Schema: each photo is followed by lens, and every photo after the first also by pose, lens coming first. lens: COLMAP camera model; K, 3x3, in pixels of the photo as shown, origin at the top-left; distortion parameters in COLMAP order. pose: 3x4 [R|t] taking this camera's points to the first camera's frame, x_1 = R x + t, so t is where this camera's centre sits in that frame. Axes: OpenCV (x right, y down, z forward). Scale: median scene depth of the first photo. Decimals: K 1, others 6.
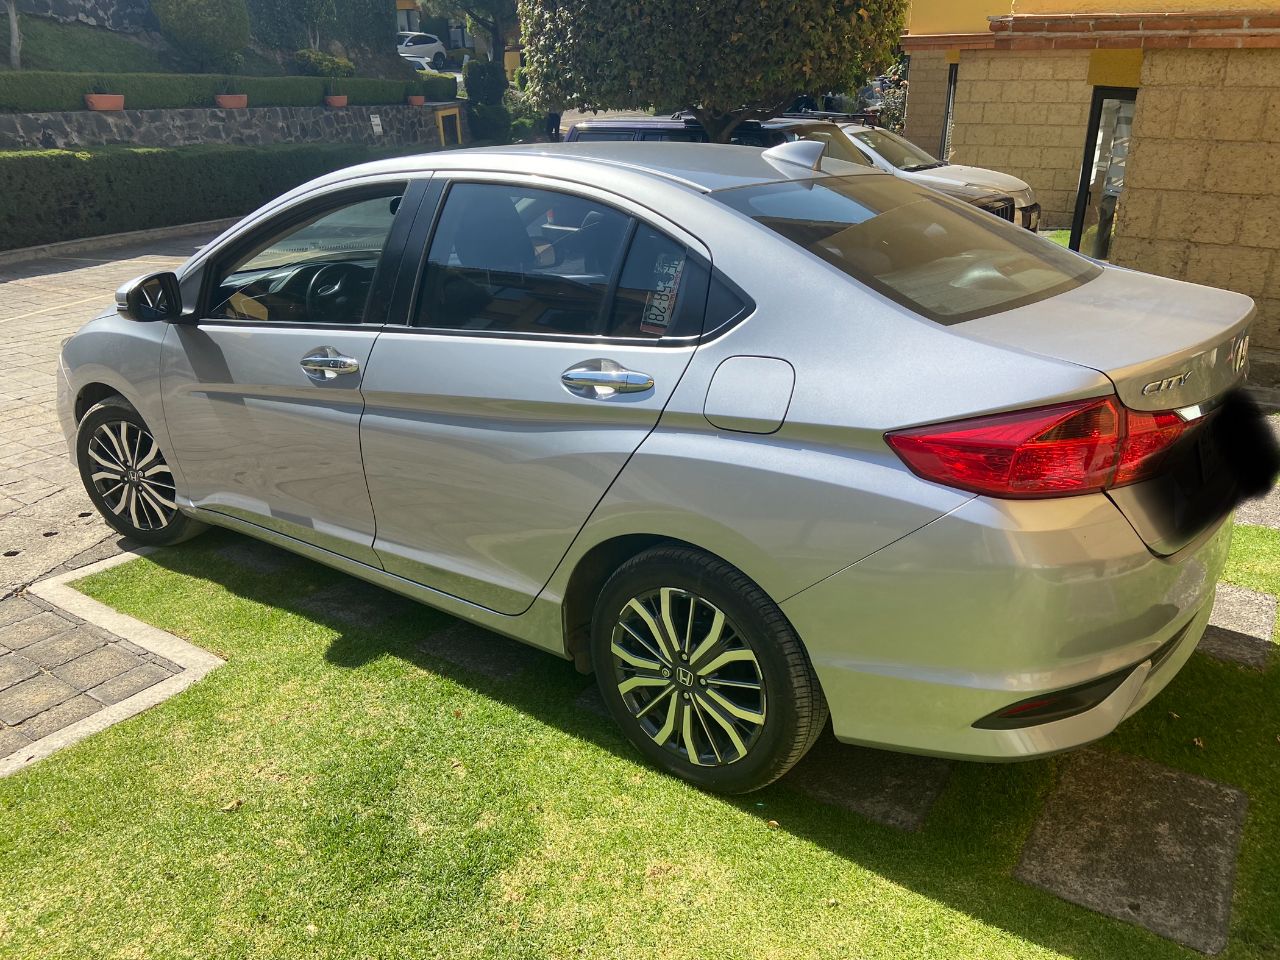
lens RADIAL K [[989.5, 0, 634.0], [0, 989.5, 489.4], [0, 0, 1]] dist [0.109049, -0.141585]
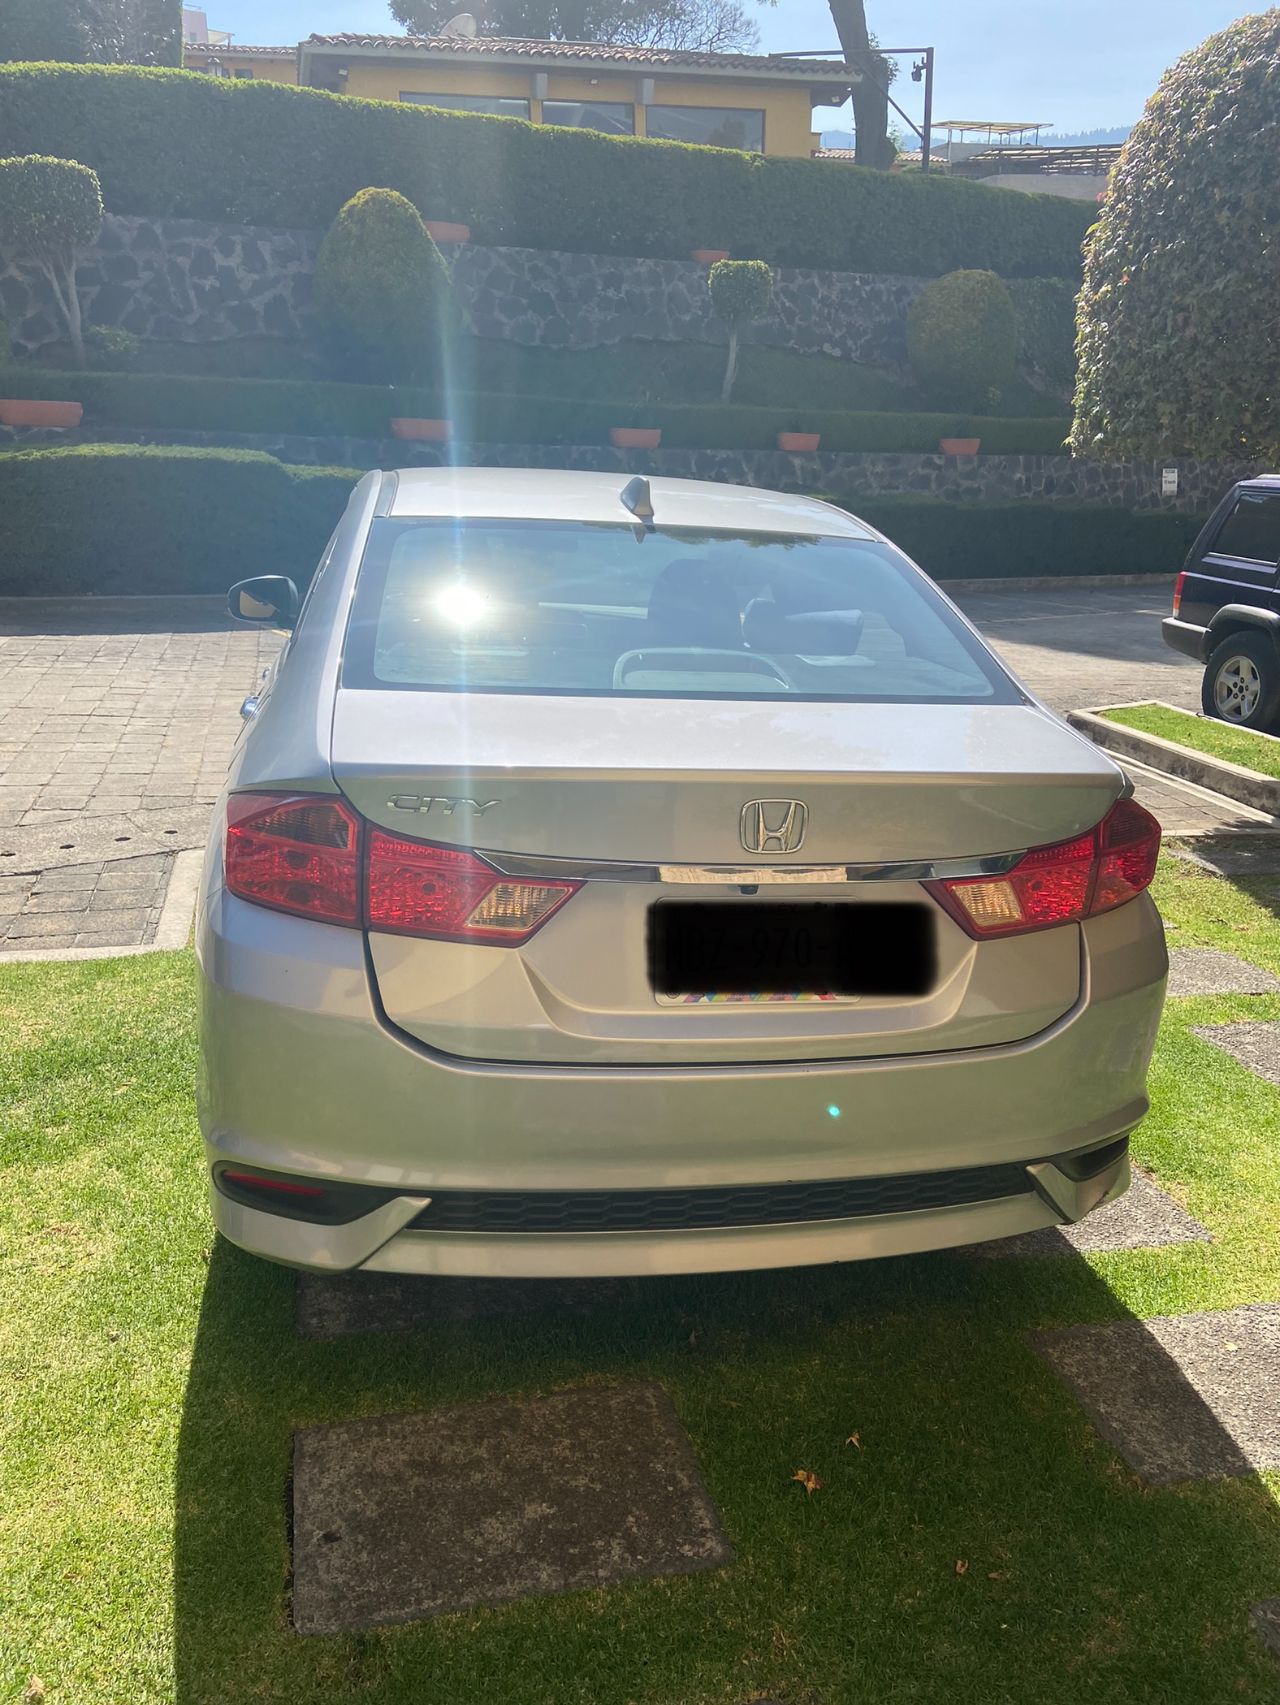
lens RADIAL K [[1318.0, 0, 640.0], [0, 1318.0, 852.5], [0, 0, 1]] dist [0.109049, -0.141585]
pose [[0.740090, 0.228395, -0.632536, 0.185983], [-0.277662, 0.960429, 0.021914, -0.019750], [0.612511, 0.159413, 0.774221, 0.055146]]
